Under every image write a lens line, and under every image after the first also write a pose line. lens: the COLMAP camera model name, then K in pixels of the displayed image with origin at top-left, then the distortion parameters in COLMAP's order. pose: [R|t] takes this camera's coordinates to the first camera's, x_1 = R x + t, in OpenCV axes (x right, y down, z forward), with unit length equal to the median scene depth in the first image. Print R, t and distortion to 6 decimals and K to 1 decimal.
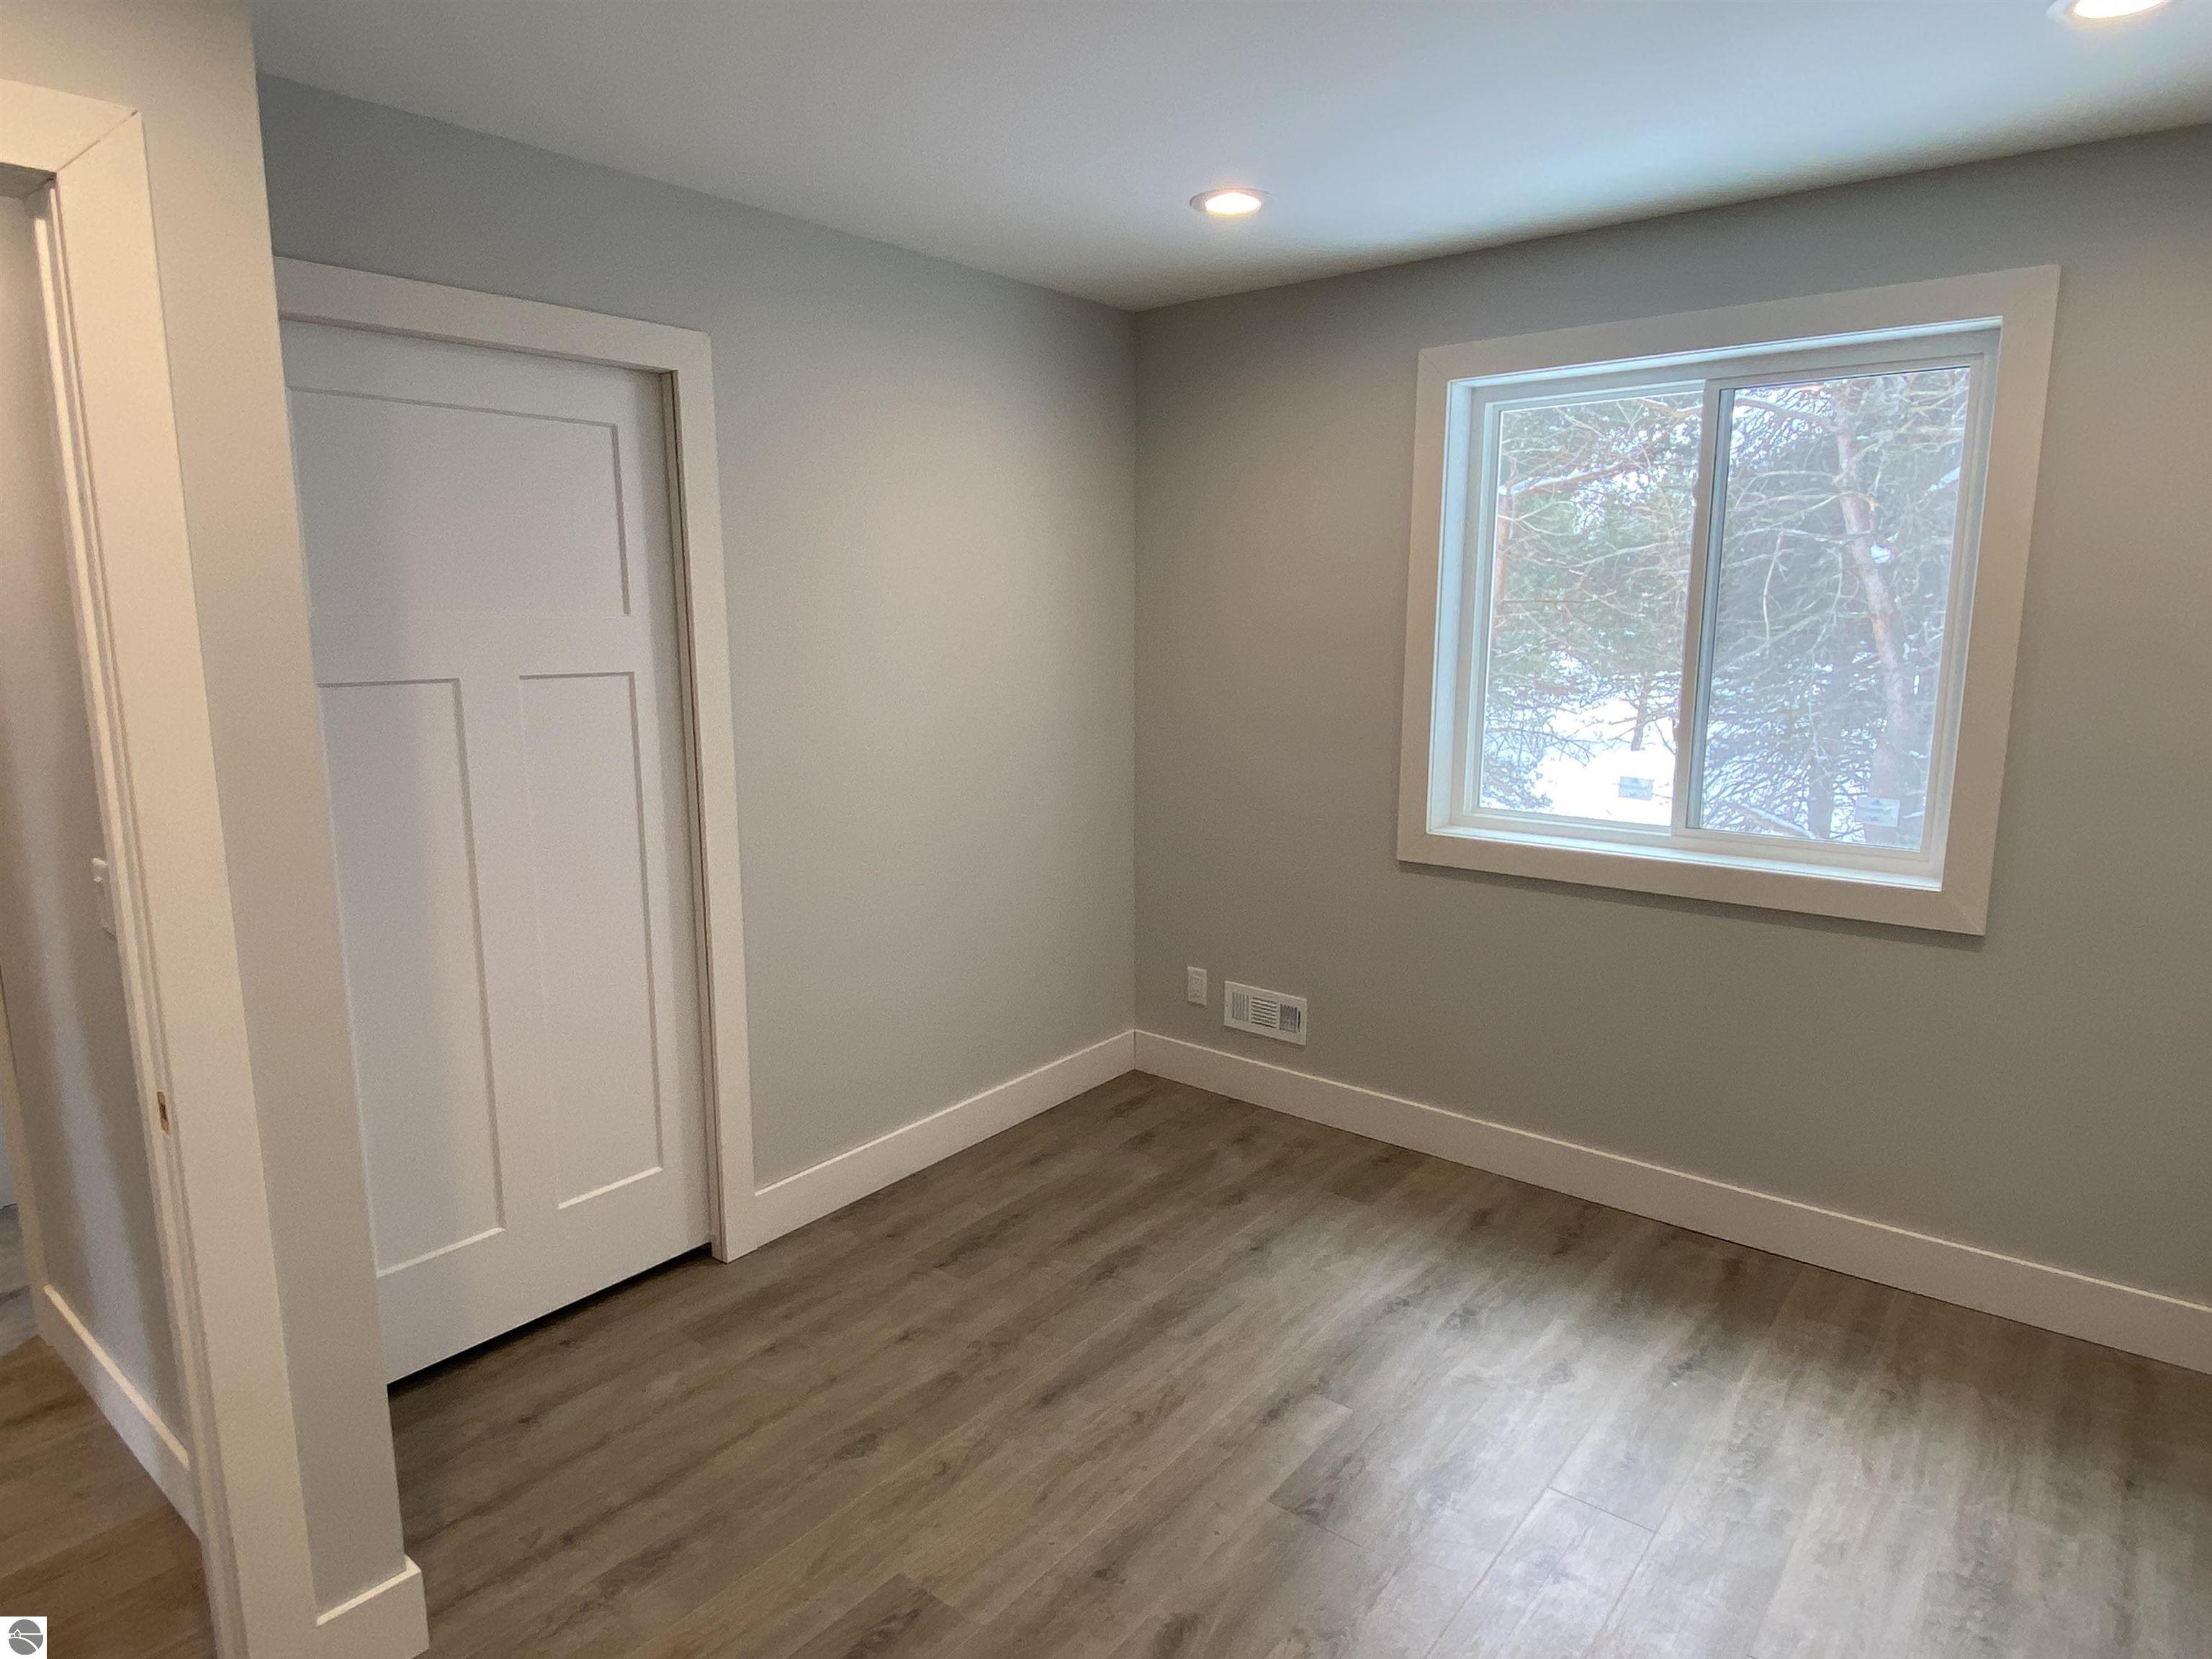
lens RADIAL K [[1314.3, 0, 1106.0], [0, 1314.3, 829.5], [0, 0, 1]] dist [0.082031, -0.091059]
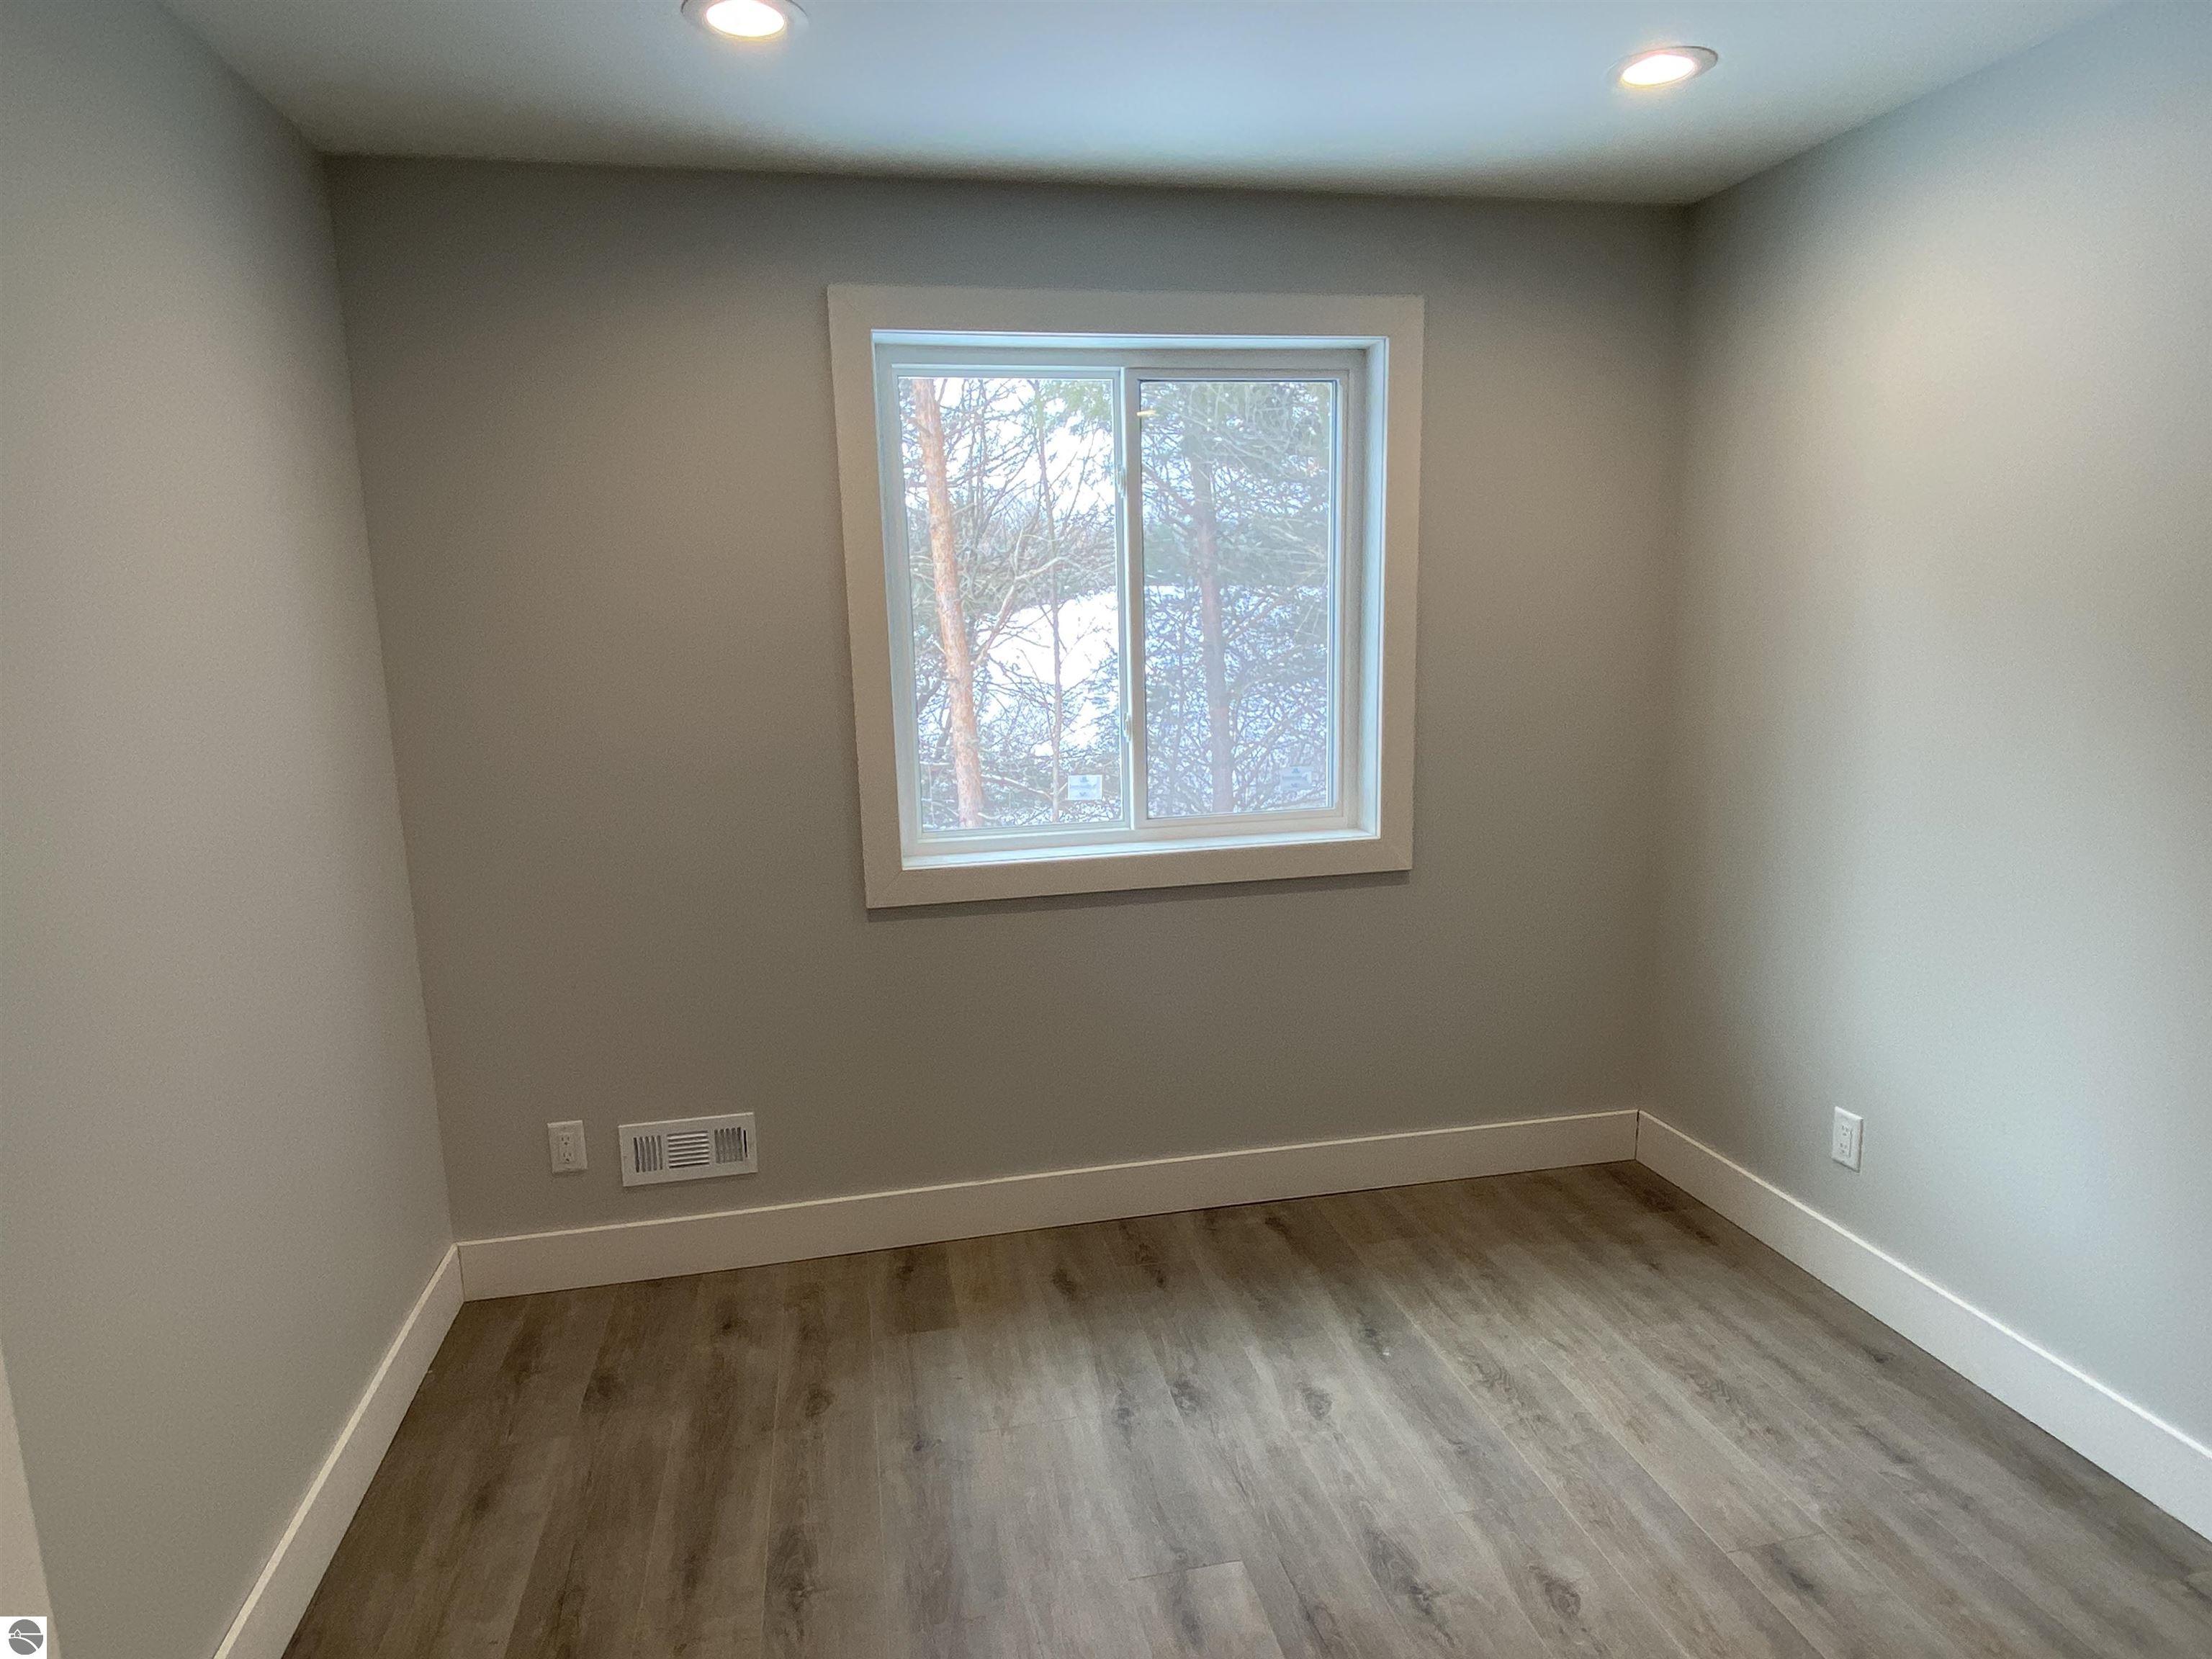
lens RADIAL K [[1314.3, 0, 1106.0], [0, 1314.3, 829.5], [0, 0, 1]] dist [0.082031, -0.091059]
pose [[0.620970, -0.144726, 0.770358, -0.350932], [0.155627, 0.986005, 0.059792, -0.058067], [-0.768230, 0.082760, 0.634802, 0.402046]]
